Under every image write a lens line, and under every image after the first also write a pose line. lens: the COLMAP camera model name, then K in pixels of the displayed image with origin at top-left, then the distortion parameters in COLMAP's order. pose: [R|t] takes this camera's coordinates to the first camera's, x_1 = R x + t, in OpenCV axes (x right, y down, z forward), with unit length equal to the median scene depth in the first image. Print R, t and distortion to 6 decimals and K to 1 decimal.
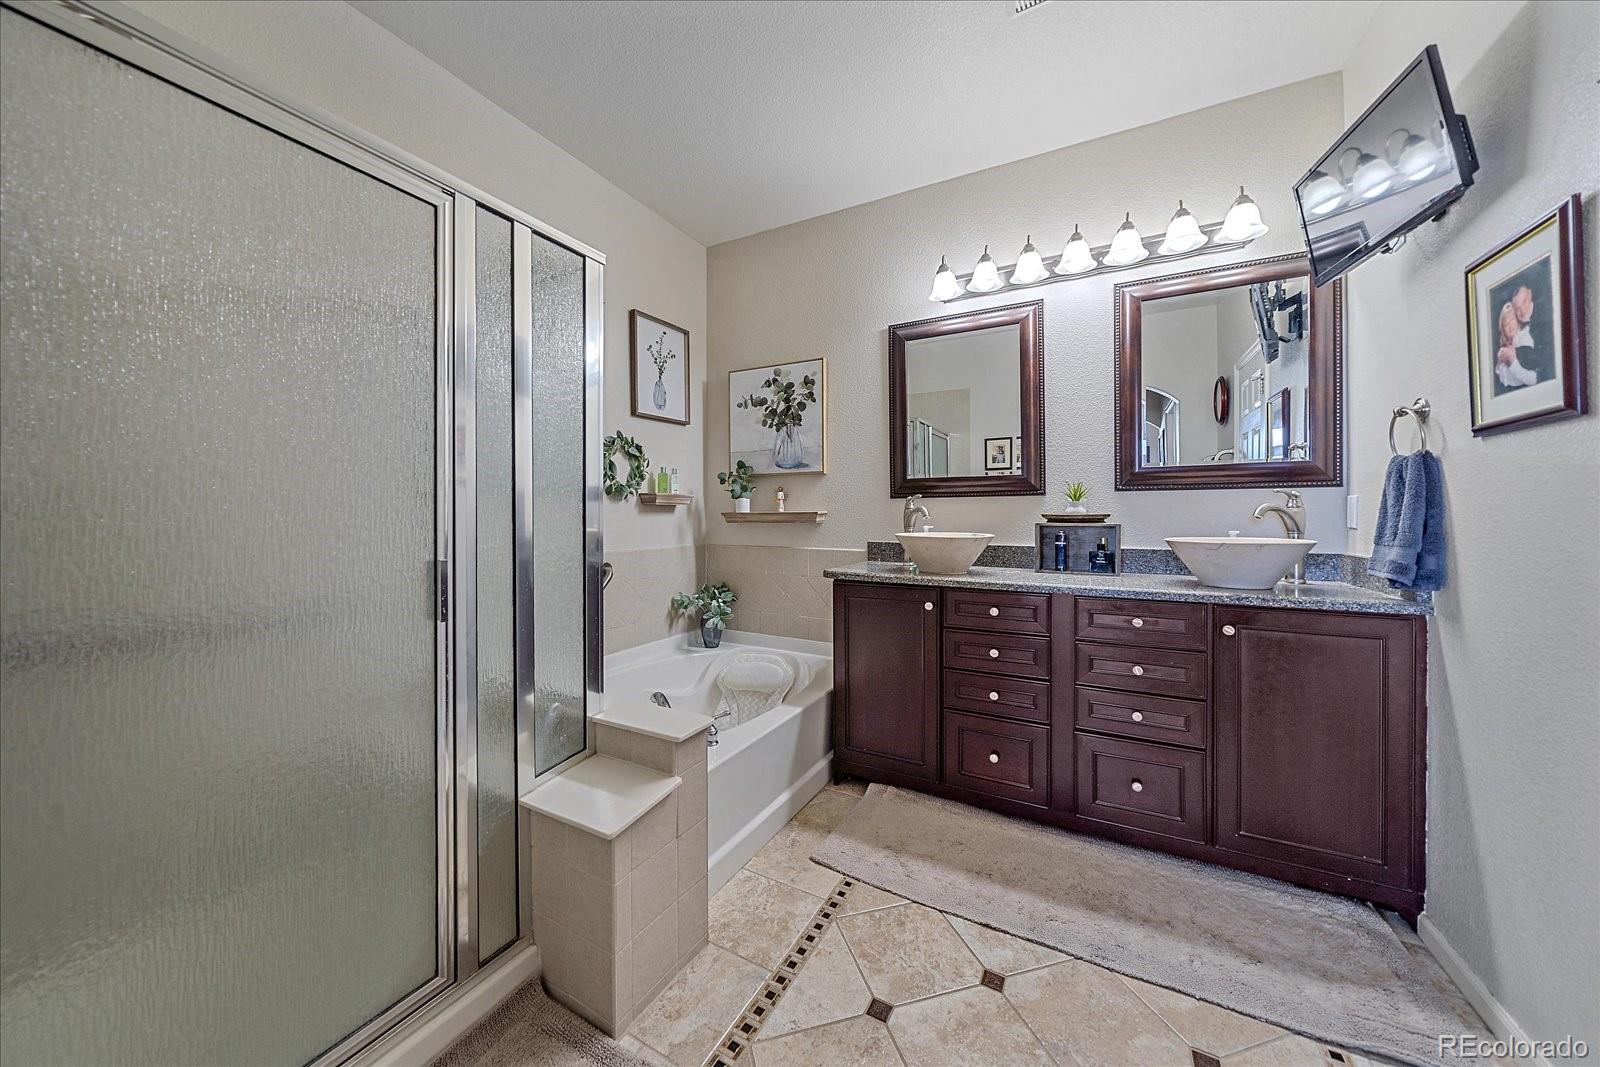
lens RADIAL K [[549.2, 0, 795.4], [0, 549.2, 542.8], [0, 0, 1]] dist [-0.001204, -0.000025]
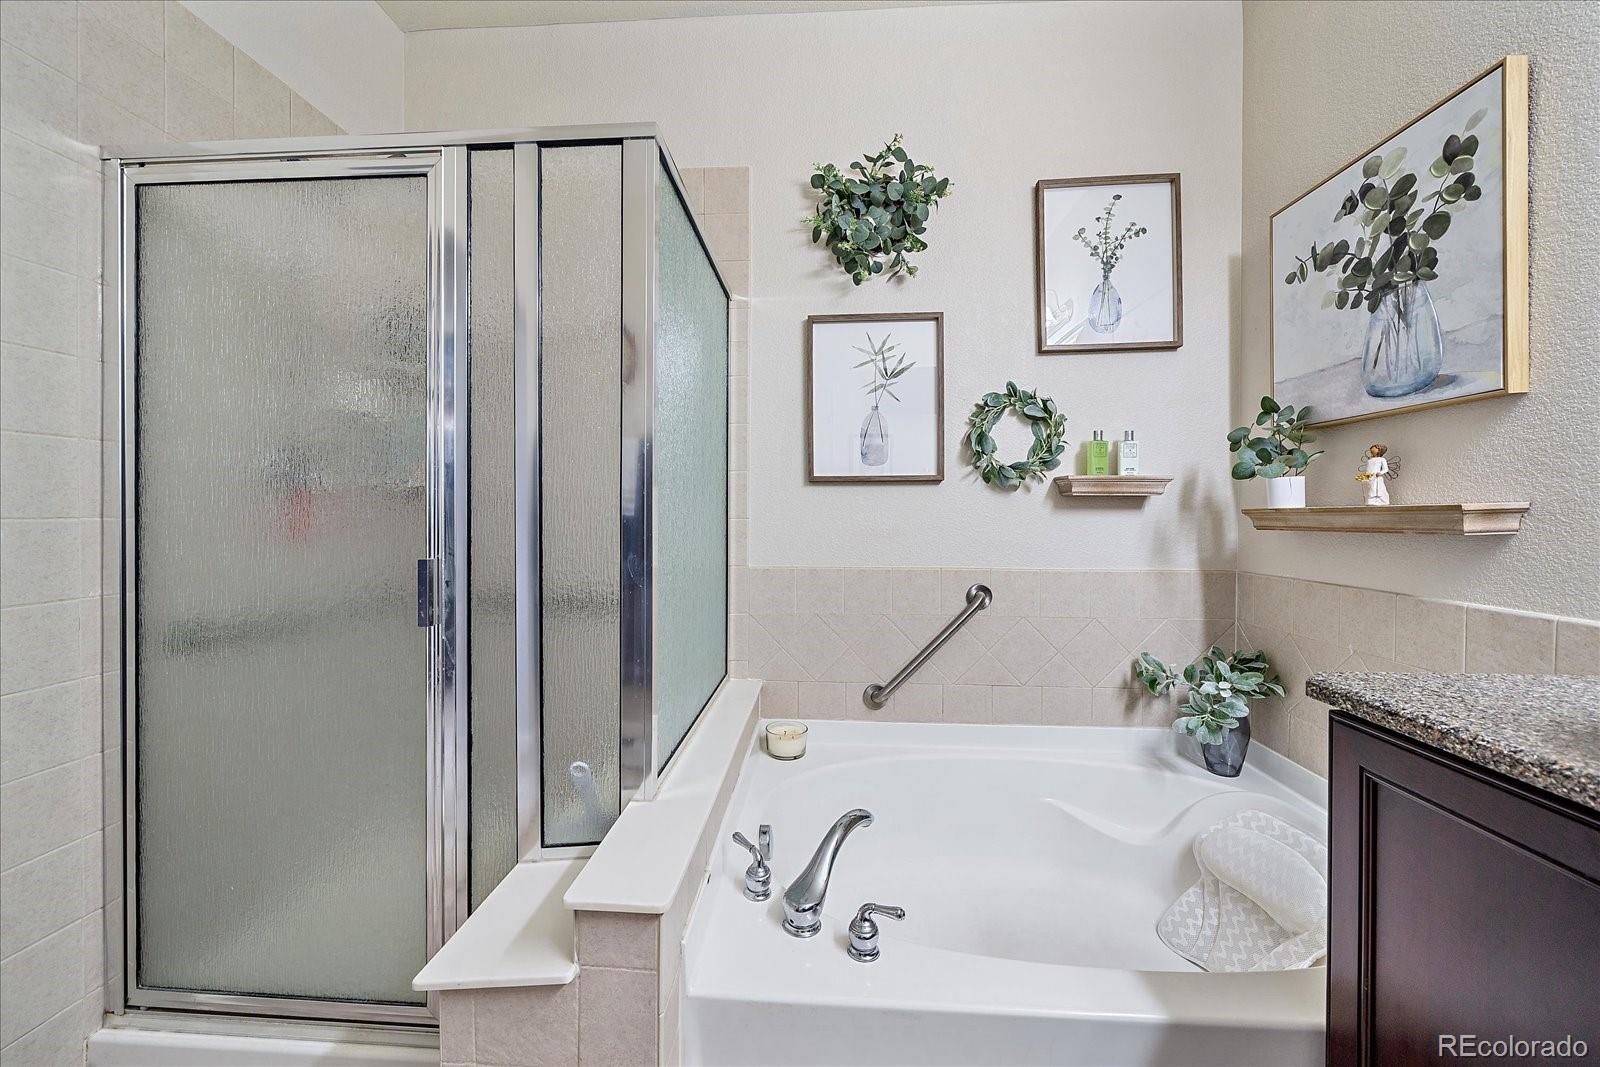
lens RADIAL K [[623.2, 0, 800.0], [0, 623.2, 533.5], [0, 0, 1]] dist [0.000191, -0.000368]
pose [[0.425533, 0.028003, -0.904510, 0.213649], [-0.045879, 0.998903, 0.009341, -0.020819], [0.903779, 0.037523, 0.426351, 0.421630]]
